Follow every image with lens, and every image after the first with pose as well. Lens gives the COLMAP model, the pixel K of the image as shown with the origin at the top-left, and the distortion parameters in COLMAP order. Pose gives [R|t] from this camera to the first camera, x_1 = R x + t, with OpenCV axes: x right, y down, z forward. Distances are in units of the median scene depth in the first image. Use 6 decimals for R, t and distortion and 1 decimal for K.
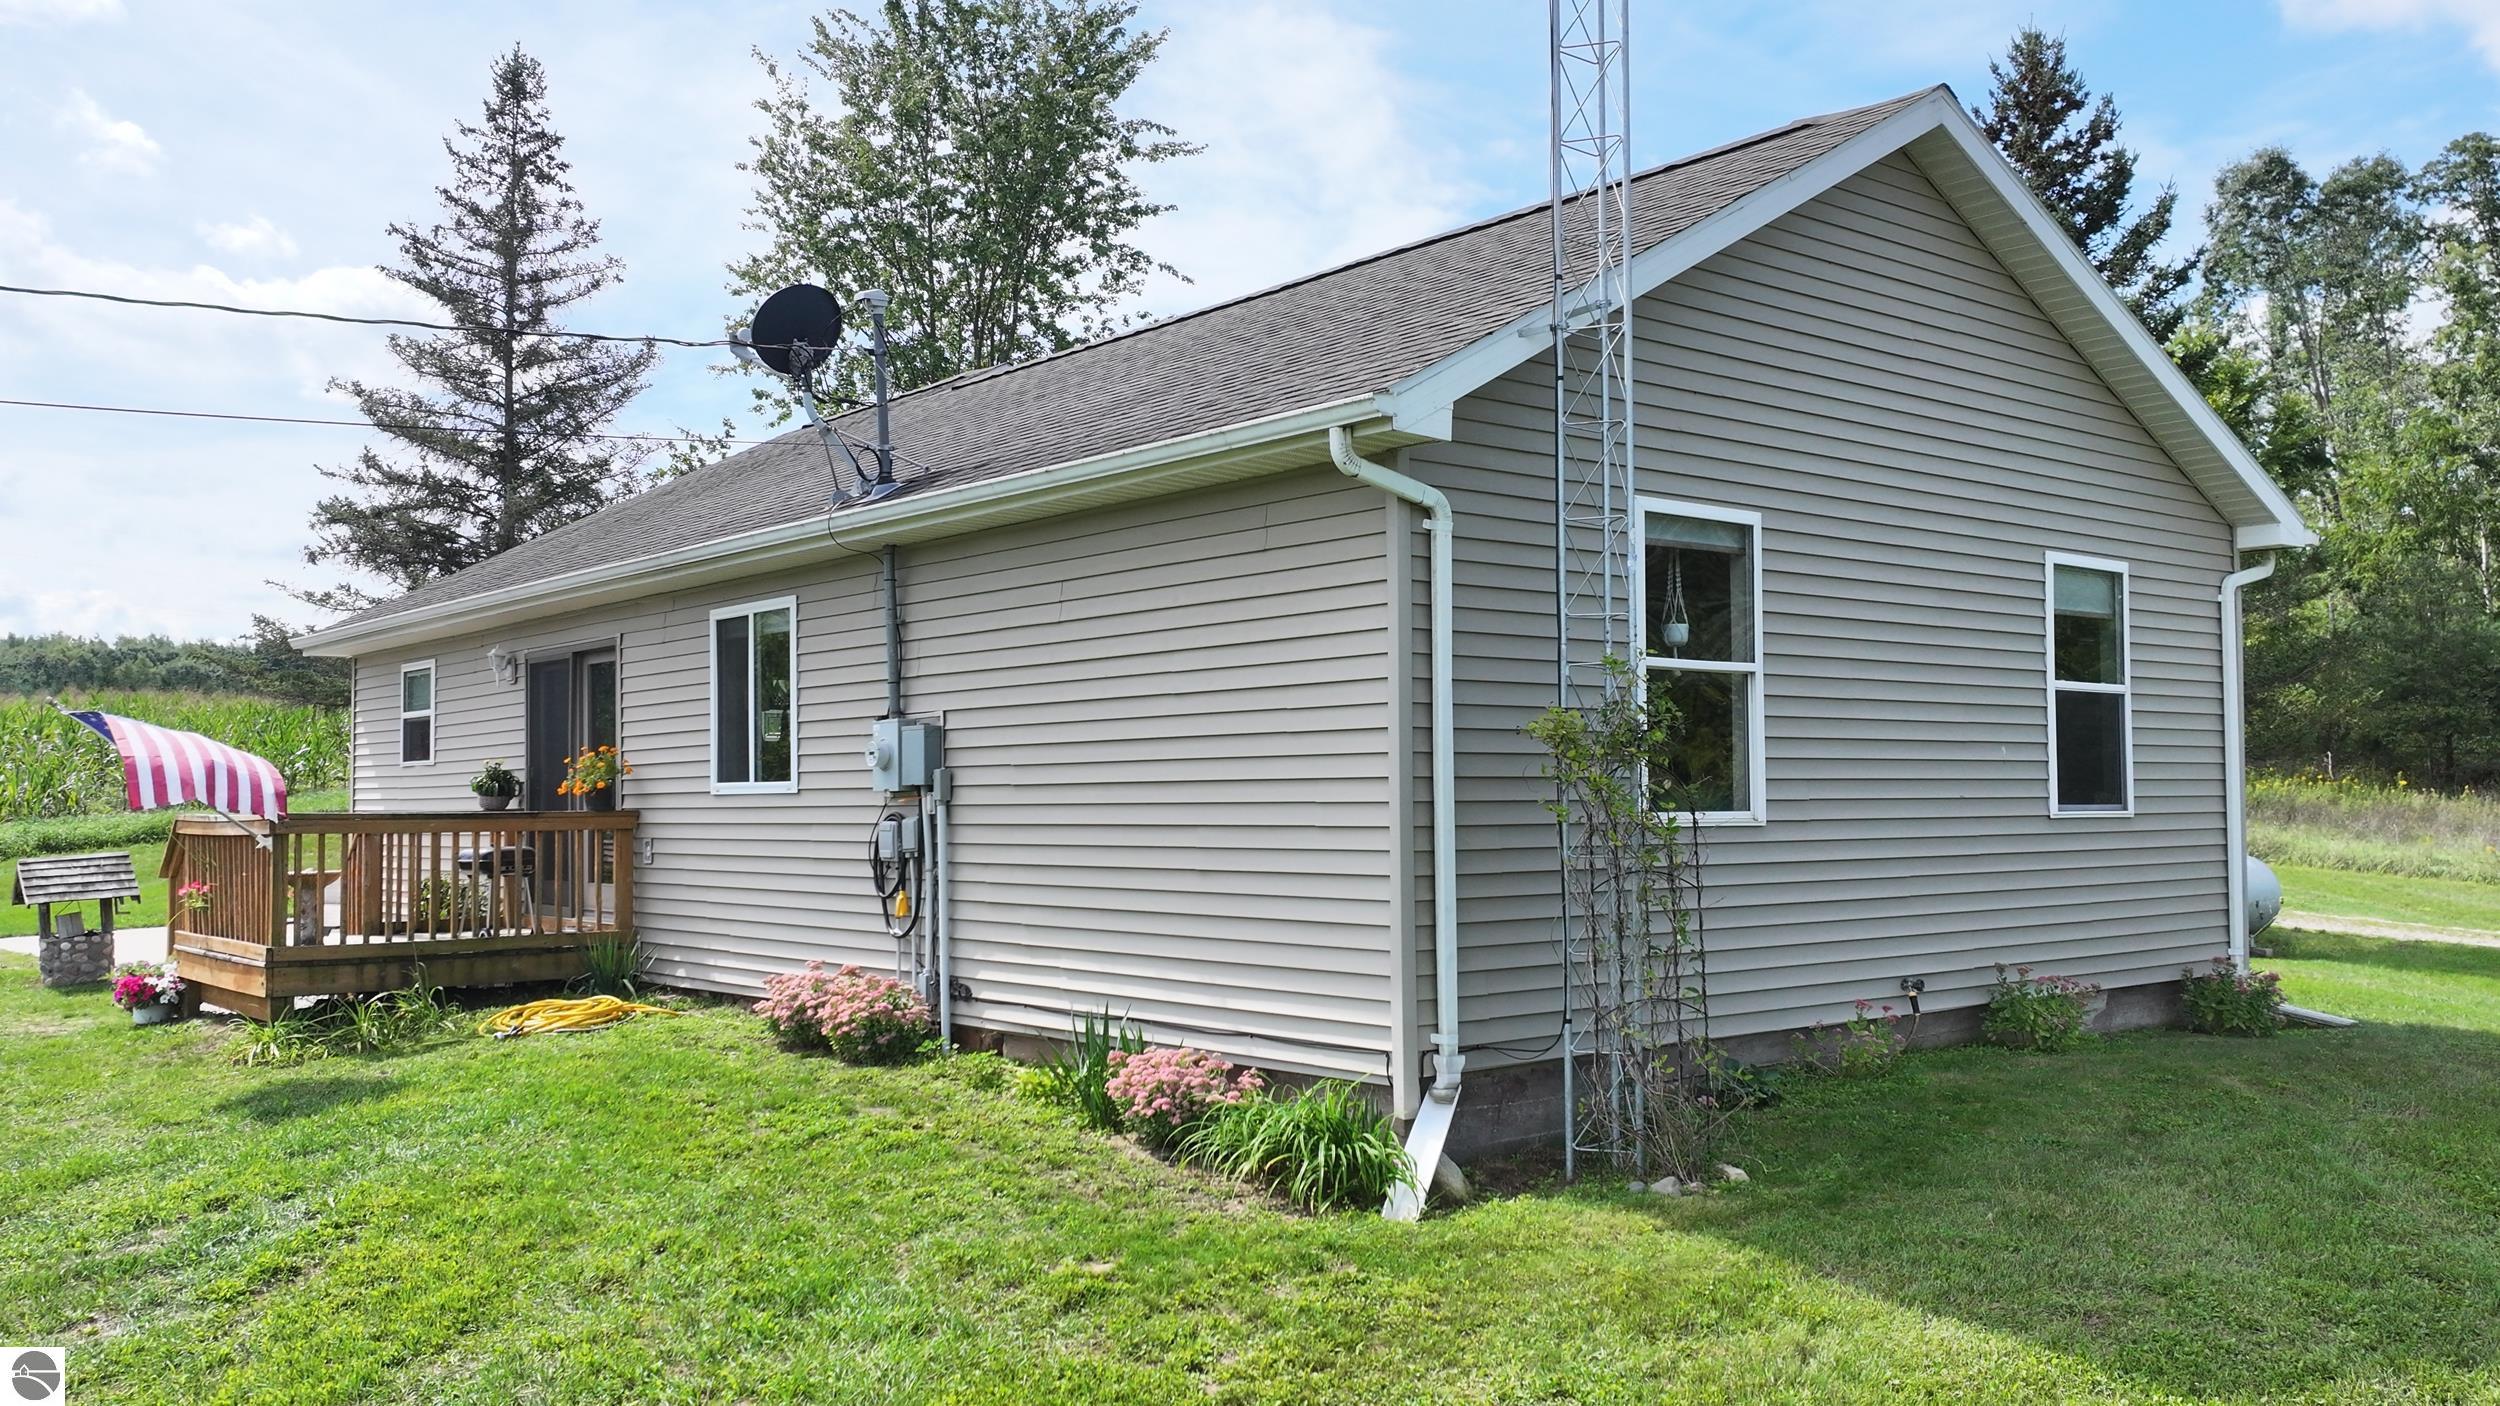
lens RADIAL K [[2024.2, 0, 1254.6], [0, 2024.2, 742.7], [0, 0, 1]] dist [0.011601, 0.002125]
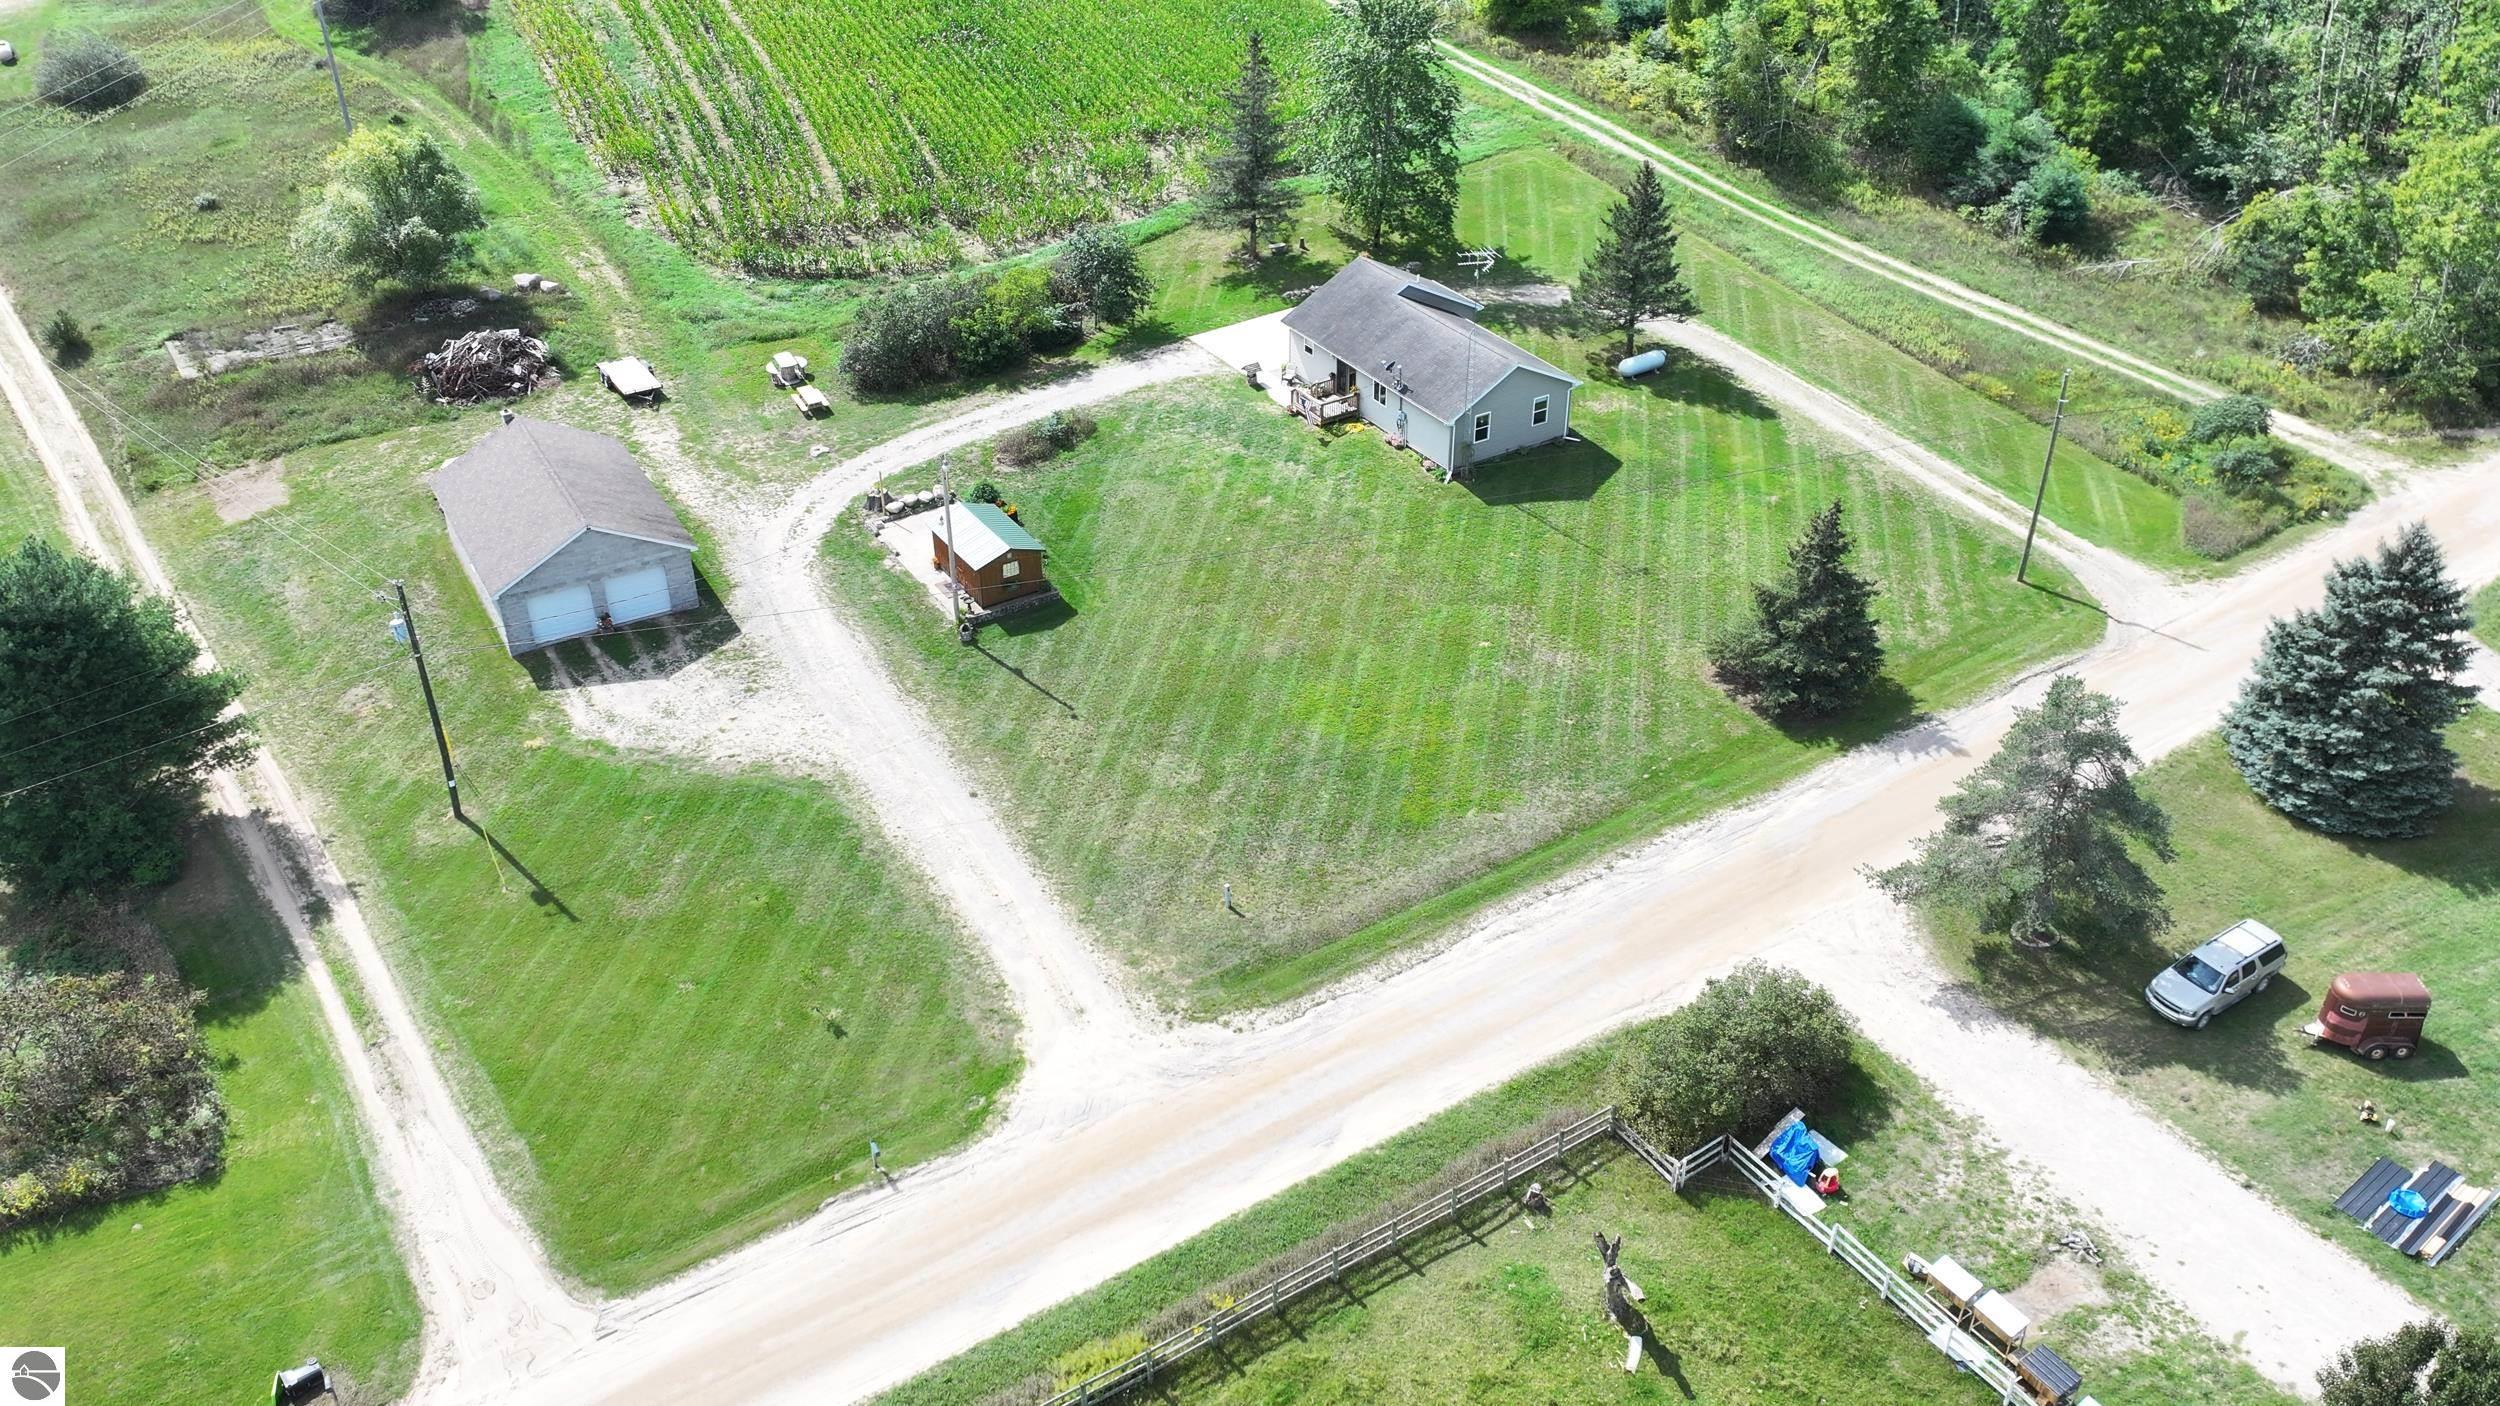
lens RADIAL K [[2053.6, 0, 1248.5], [0, 2053.6, 716.2], [0, 0, 1]] dist [0.008469, -0.010091]
pose [[0.990247, 0.074939, -0.117456, 0.201349], [0.007046, 0.815014, 0.579399, -2.586727], [0.139148, -0.574575, 0.806537, -4.450701]]
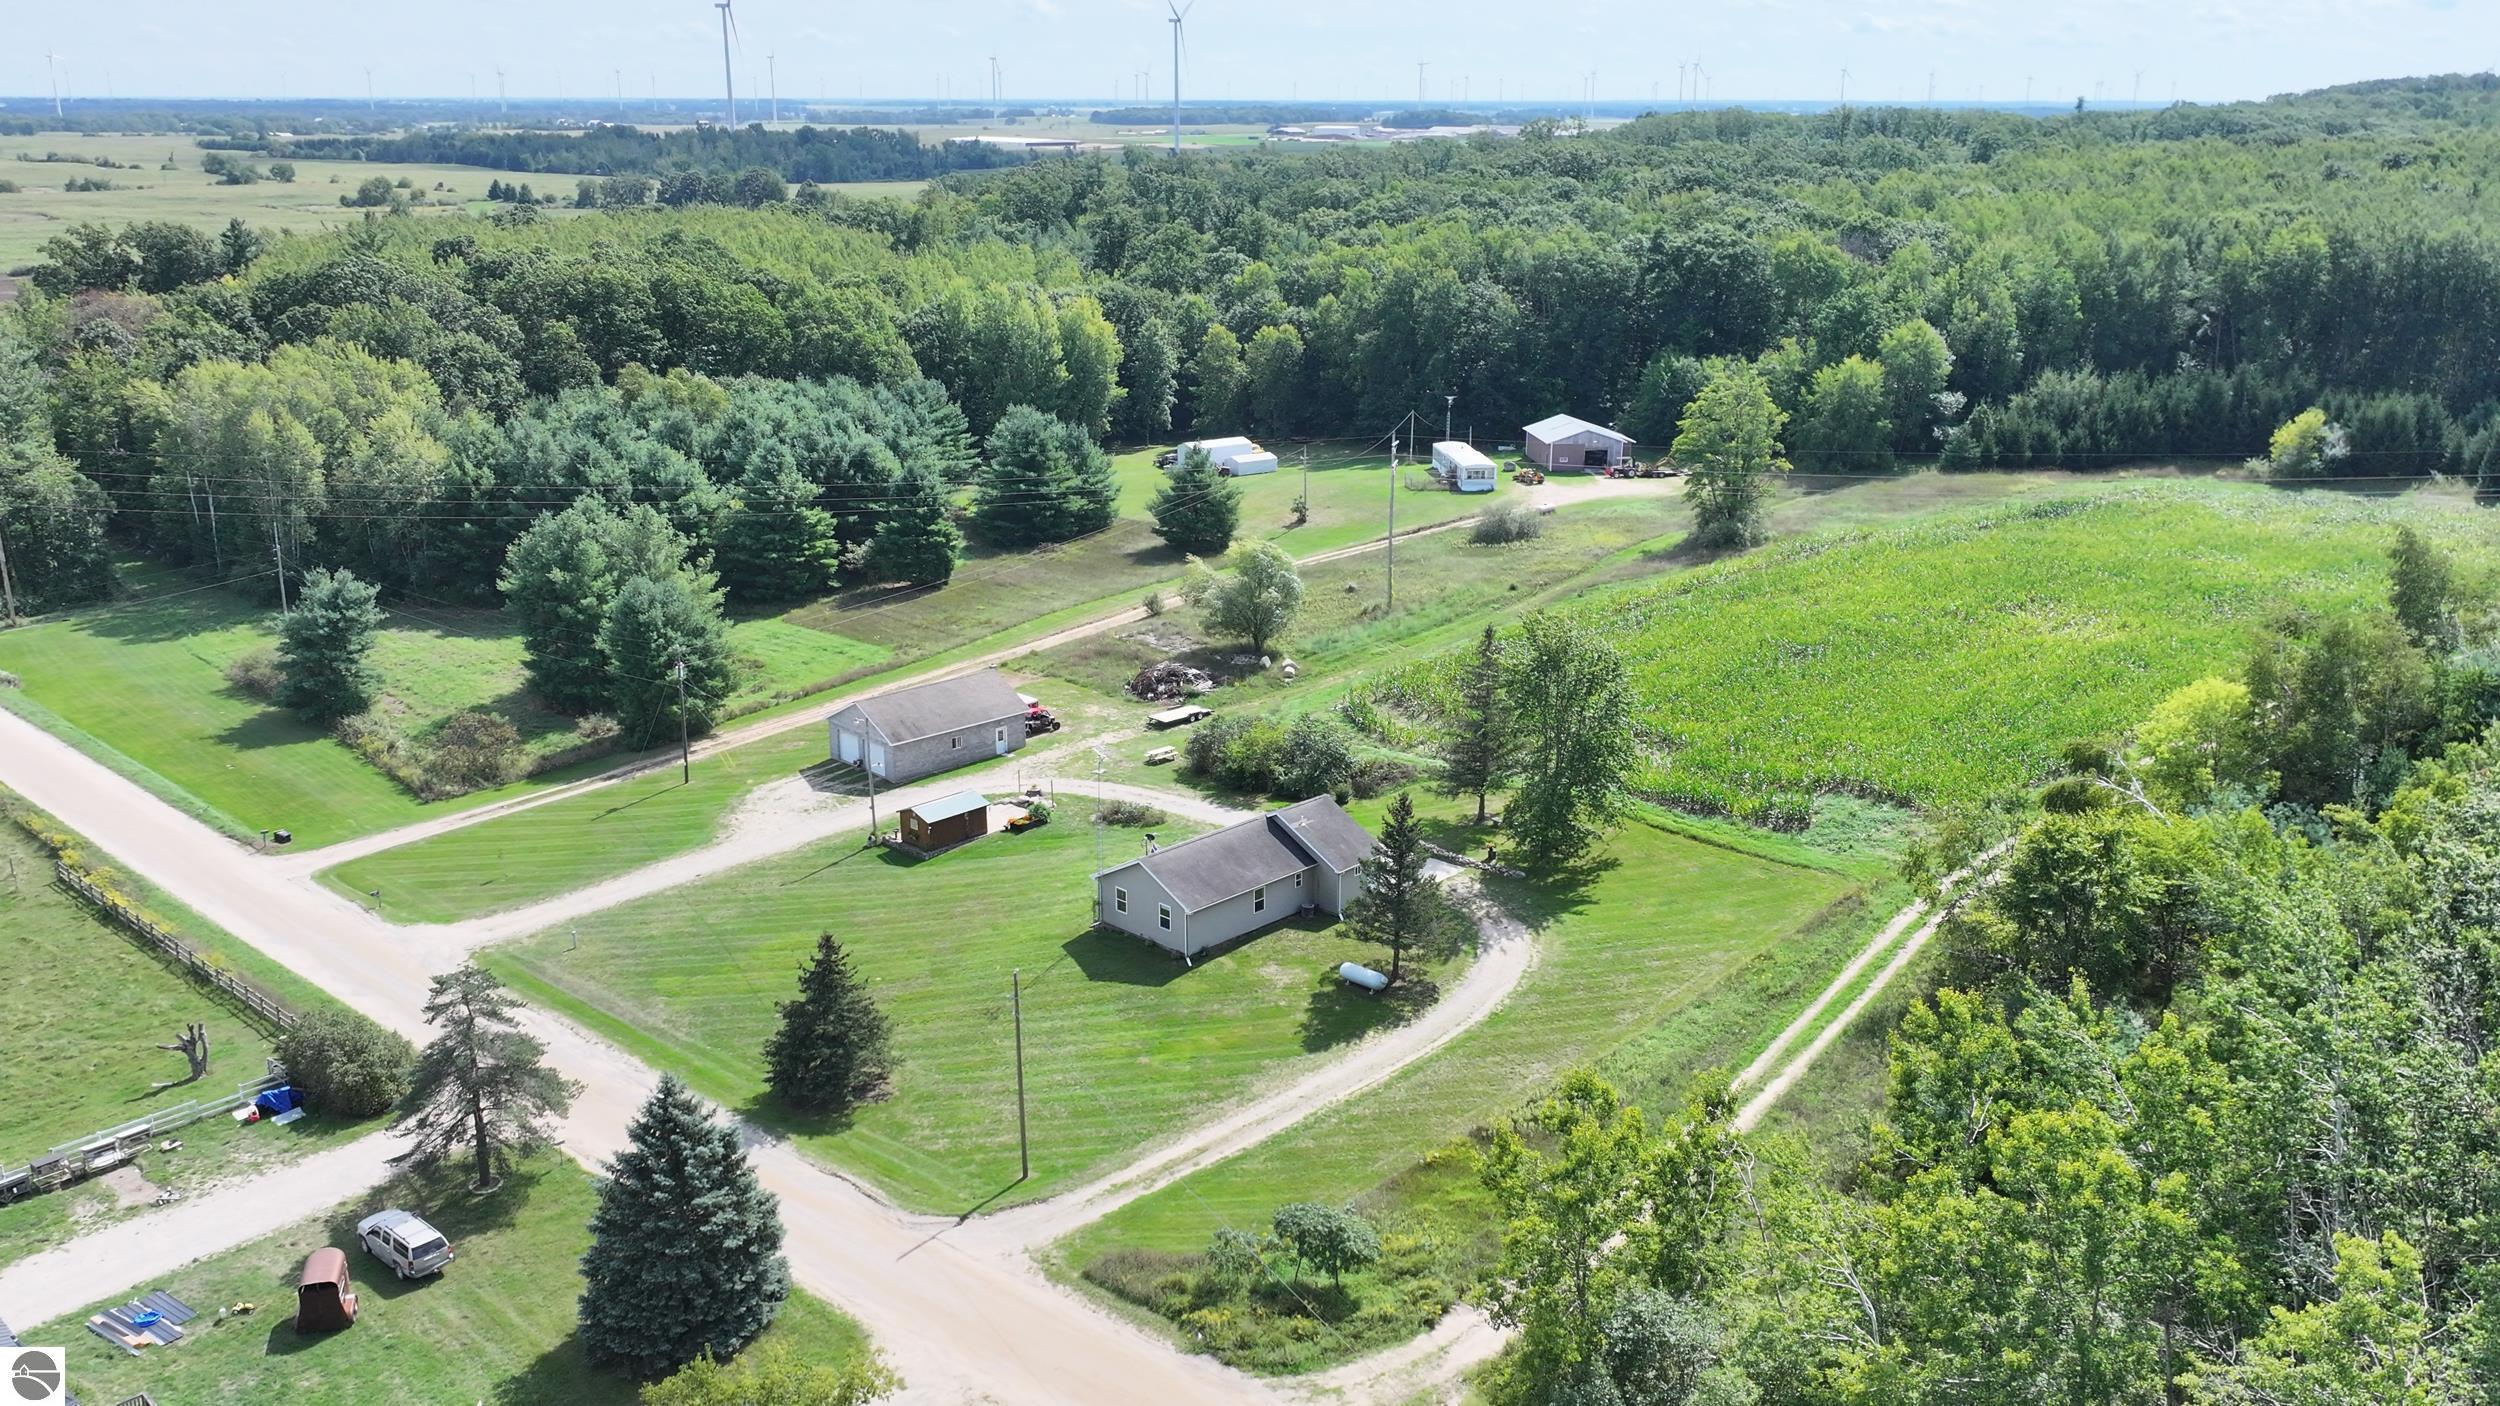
lens RADIAL K [[2053.6, 0, 1248.5], [0, 2053.6, 716.2], [0, 0, 1]] dist [0.008469, -0.010091]
pose [[0.108101, 0.290885, -0.950632, 6.190511], [0.032376, 0.954698, 0.295811, -2.495799], [0.993613, -0.062755, 0.093786, 0.351102]]
